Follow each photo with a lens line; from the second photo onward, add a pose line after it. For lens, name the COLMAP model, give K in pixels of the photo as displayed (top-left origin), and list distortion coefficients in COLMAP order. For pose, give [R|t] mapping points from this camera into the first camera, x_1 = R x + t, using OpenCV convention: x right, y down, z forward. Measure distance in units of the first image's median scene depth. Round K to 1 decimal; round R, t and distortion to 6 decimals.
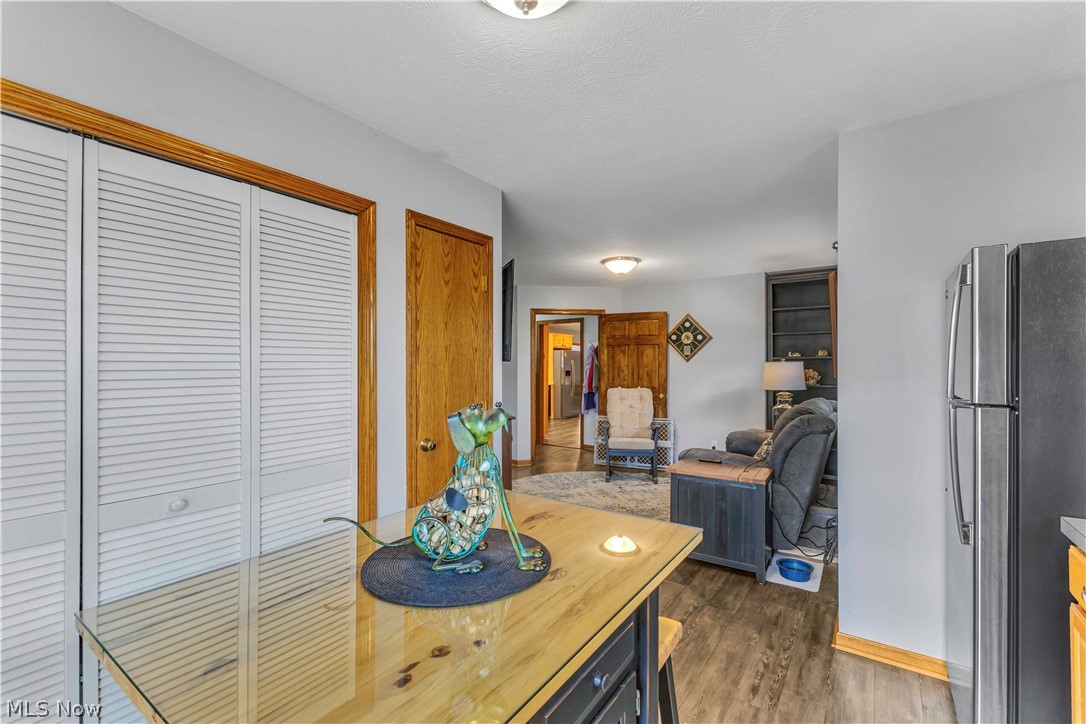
lens RADIAL K [[468.3, 0, 543.6], [0, 468.3, 366.4], [0, 0, 1]] dist [0.000755, 0.000038]
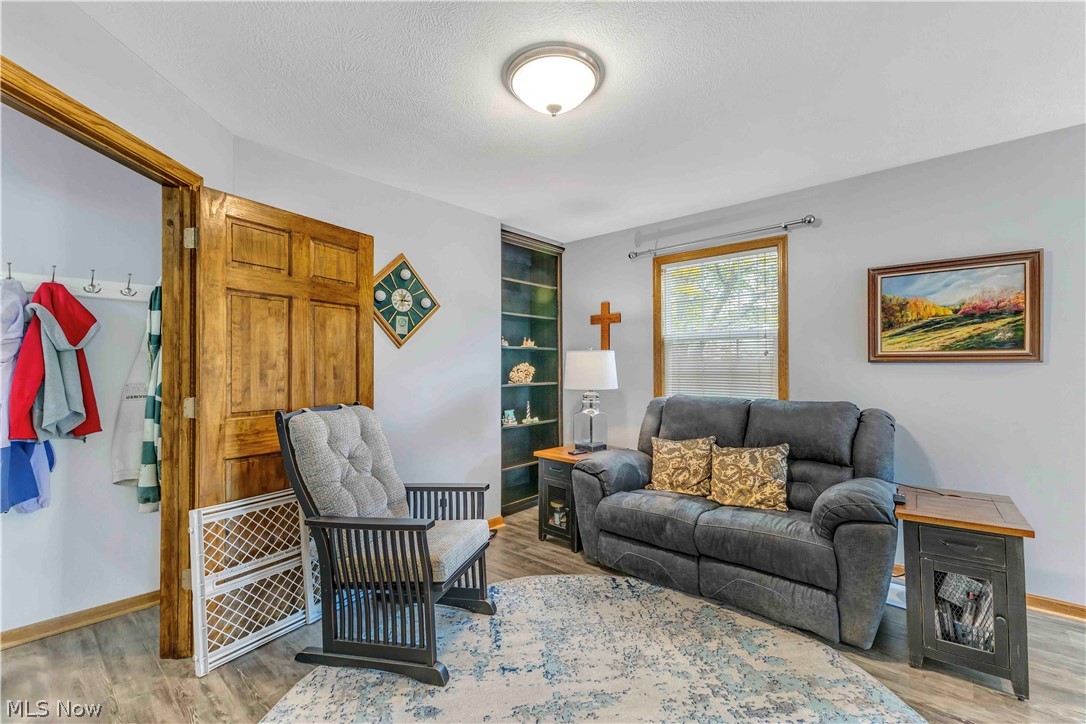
lens RADIAL K [[468.3, 0, 542.2], [0, 468.3, 363.1], [0, 0, 1]] dist [0.000755, 0.000038]
pose [[0.100860, 0.004409, 0.994891, -0.182503], [-0.002159, 0.999989, -0.004213, 0.008965], [-0.994898, -0.001723, 0.100868, 0.797087]]
